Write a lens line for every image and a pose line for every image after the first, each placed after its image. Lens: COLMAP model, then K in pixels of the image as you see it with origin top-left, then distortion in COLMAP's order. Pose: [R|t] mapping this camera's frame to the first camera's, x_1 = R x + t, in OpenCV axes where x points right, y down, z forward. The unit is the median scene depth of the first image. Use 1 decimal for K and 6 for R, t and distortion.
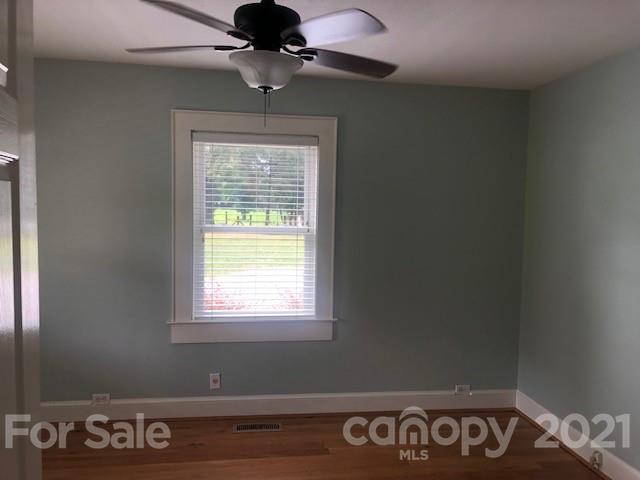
lens RADIAL K [[526.5, 0, 314.3], [0, 526.5, 244.5], [0, 0, 1]] dist [0.029521, -0.010754]
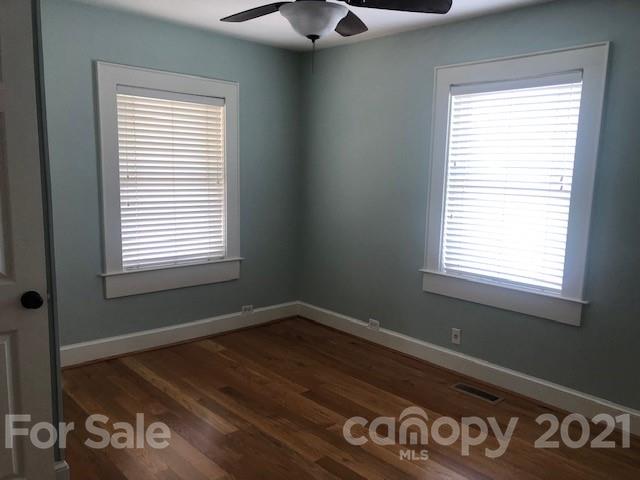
lens RADIAL K [[526.5, 0, 314.1], [0, 526.5, 250.6], [0, 0, 1]] dist [0.029521, -0.010754]
pose [[0.540187, 0.123282, -0.832466, 0.500995], [-0.051494, 0.992200, 0.113523, -0.005543], [0.839968, -0.018456, 0.542322, 0.230978]]
